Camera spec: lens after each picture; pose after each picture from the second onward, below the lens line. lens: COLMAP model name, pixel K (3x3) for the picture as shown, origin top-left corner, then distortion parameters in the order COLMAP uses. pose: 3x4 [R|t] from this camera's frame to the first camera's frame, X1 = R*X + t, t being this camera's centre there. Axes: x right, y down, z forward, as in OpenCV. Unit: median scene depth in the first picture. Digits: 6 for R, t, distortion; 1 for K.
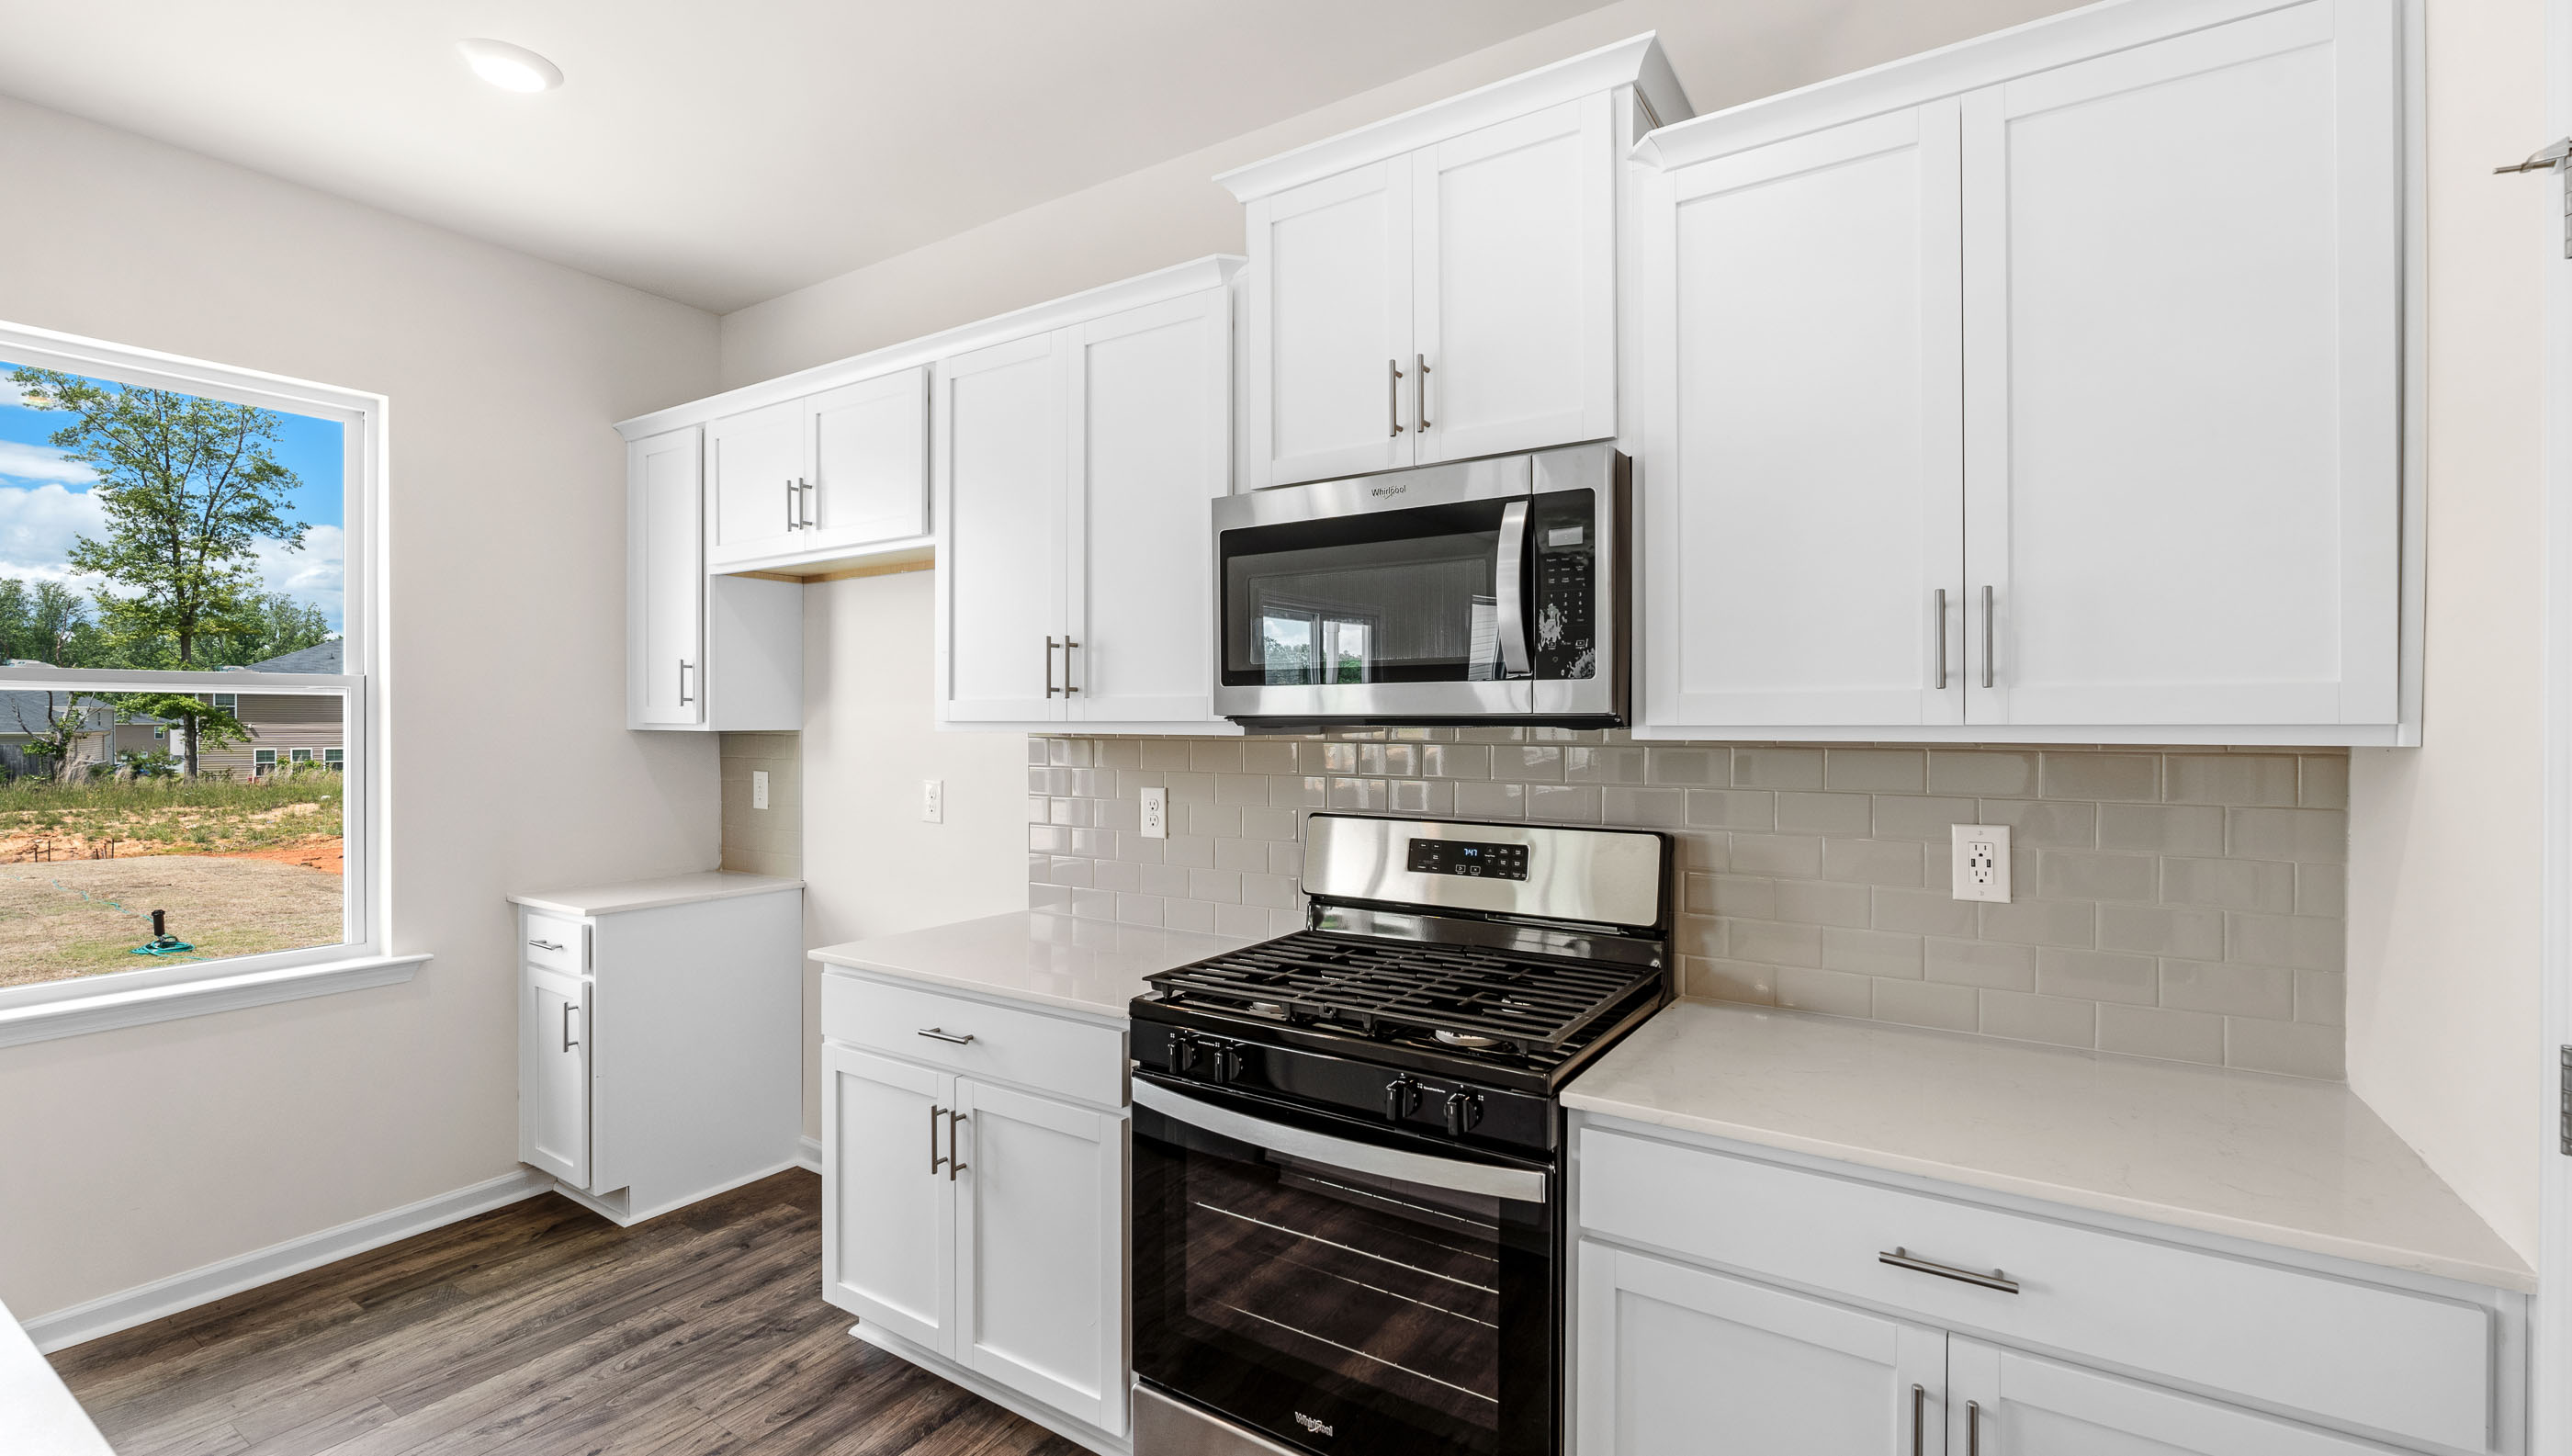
lens RADIAL K [[1117.9, 0, 1287.1], [0, 1117.9, 725.3], [0, 0, 1]] dist [-0.003849, -0.000387]
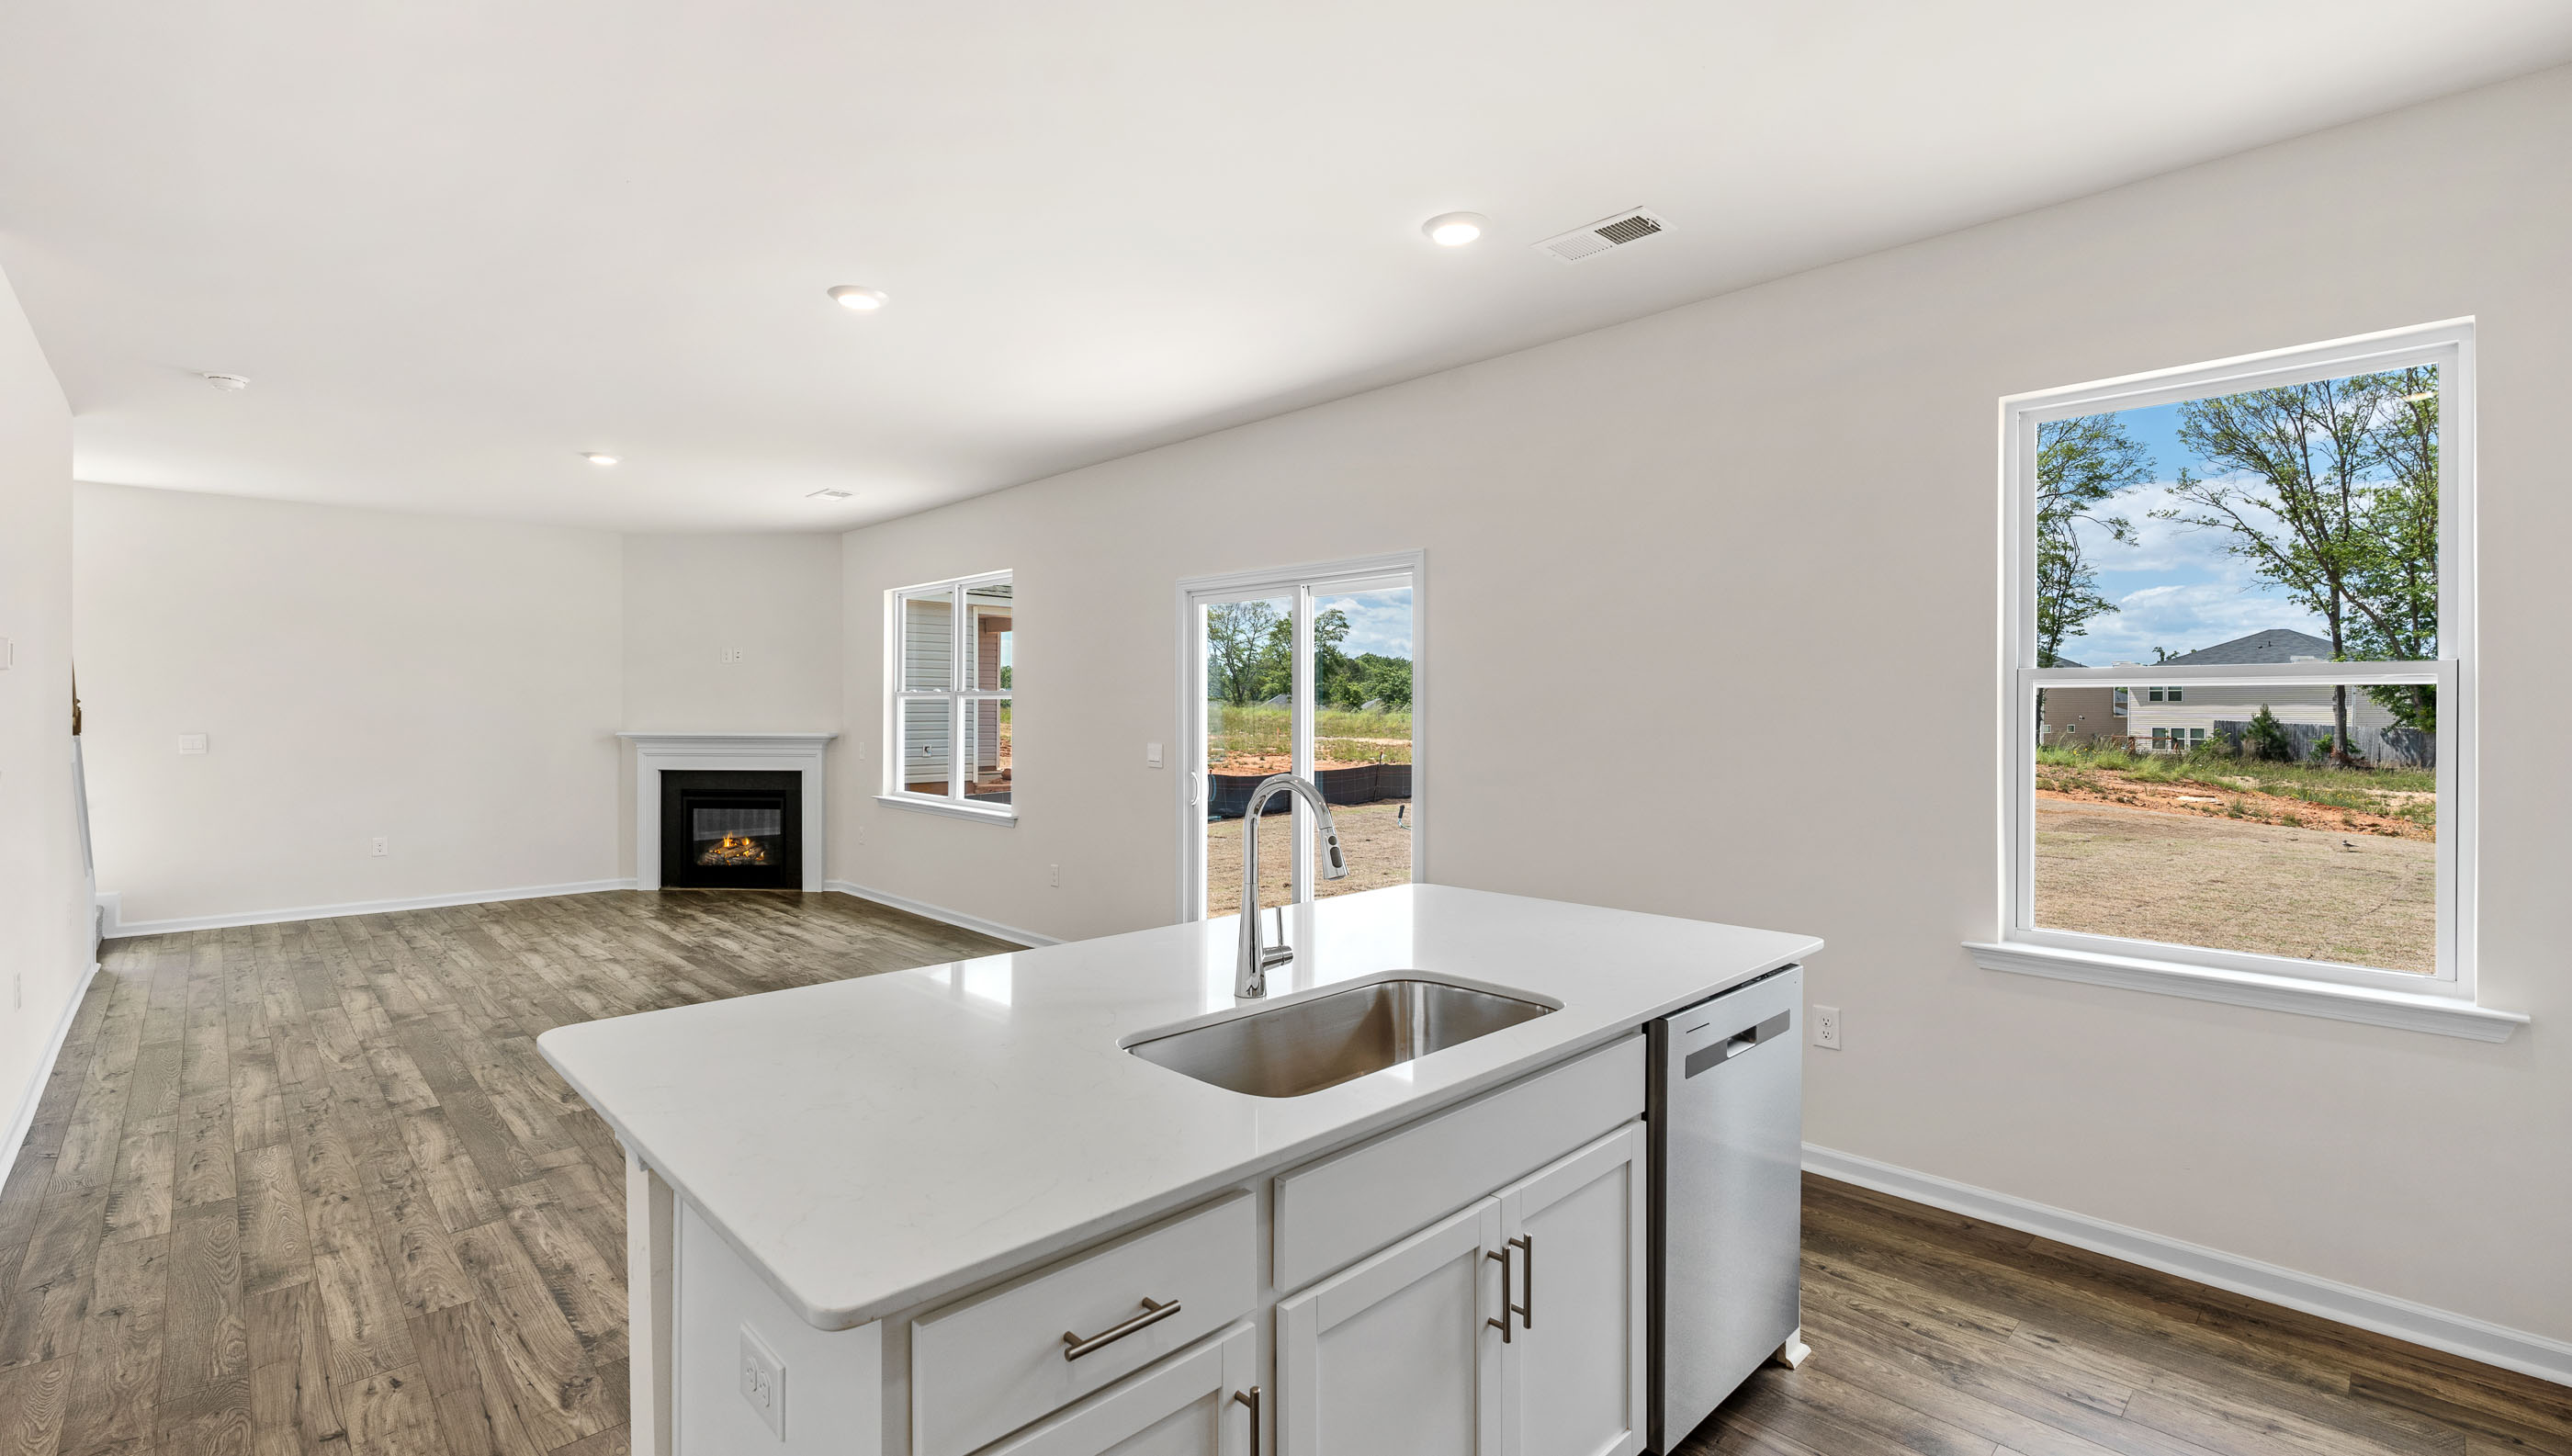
lens RADIAL K [[1115.8, 0, 1281.6], [0, 1115.8, 713.1], [0, 0, 1]] dist [-0.002672, -0.001159]
pose [[-0.229548, 0.001095, -0.973297, 0.236412], [-0.006699, 0.999974, 0.002705, -0.001499], [0.973274, 0.007141, -0.229535, 0.451683]]
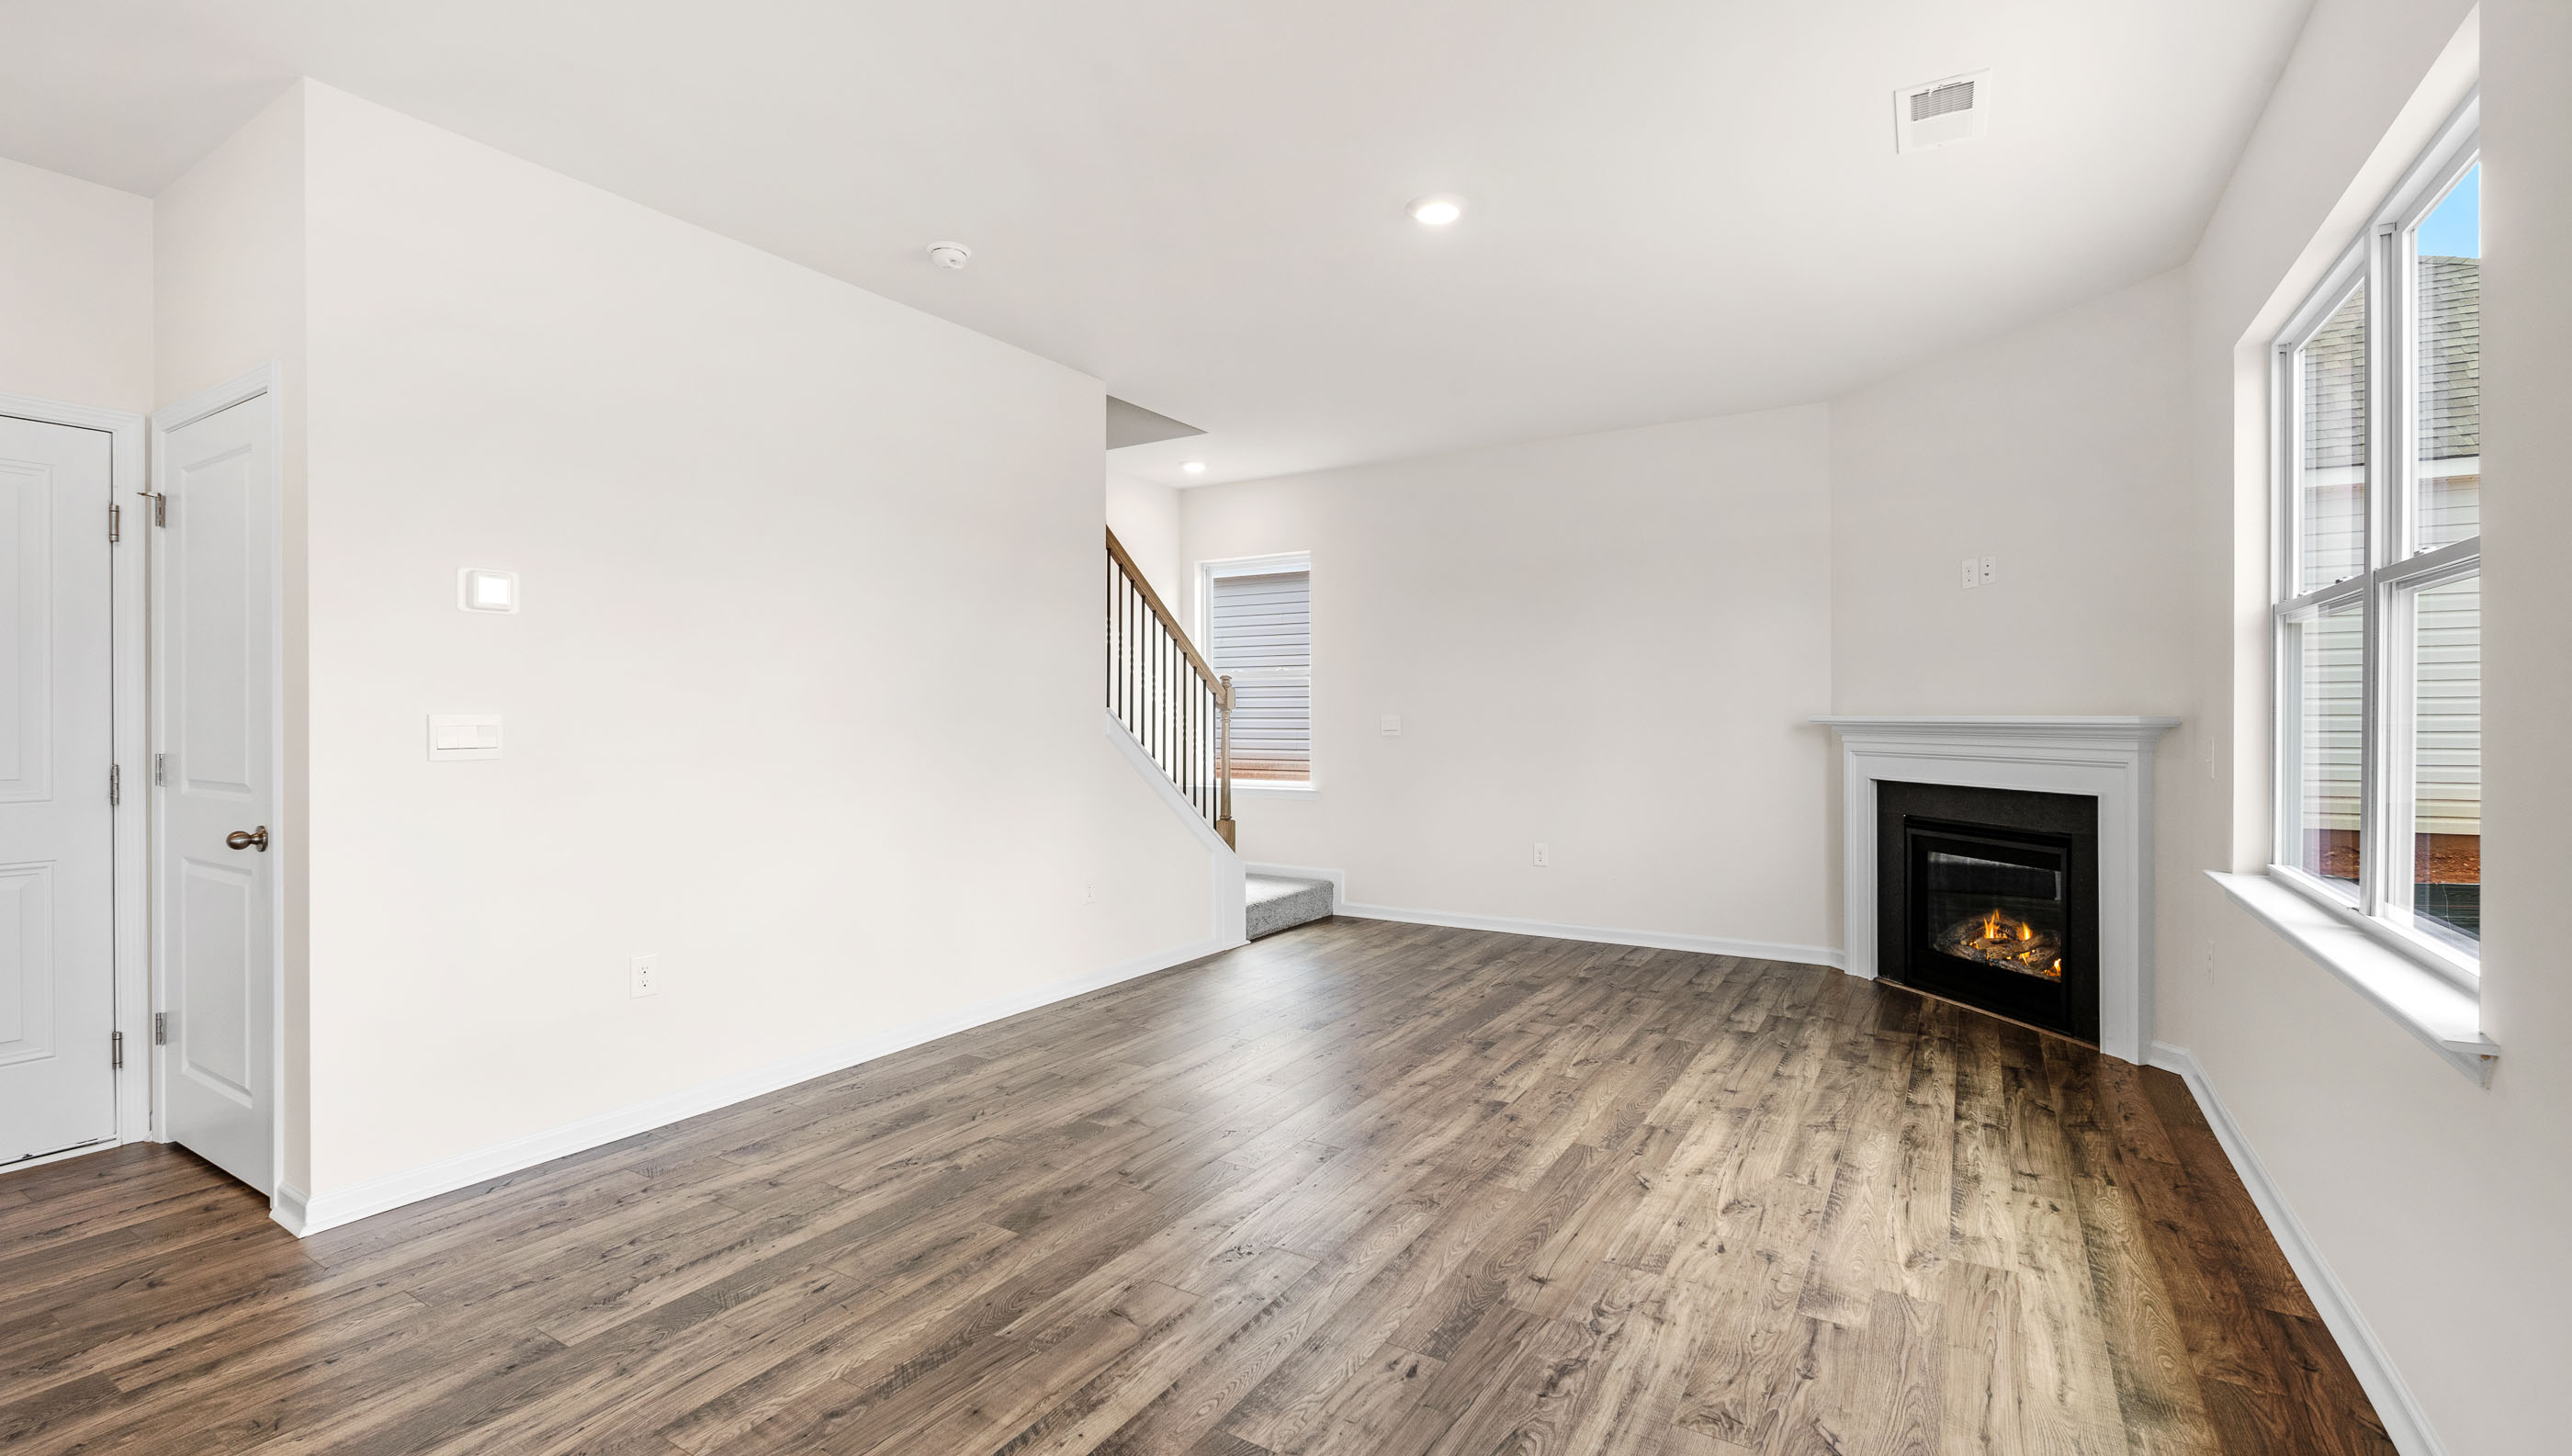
lens RADIAL K [[1117.9, 0, 1287.1], [0, 1117.9, 725.3], [0, 0, 1]] dist [-0.003849, -0.000387]
pose [[-0.999755, 0.002125, -0.022031, -1.760527], [0.001859, 0.999925, 0.012084, 0.079535], [0.022055, 0.012040, -0.999684, -0.257393]]
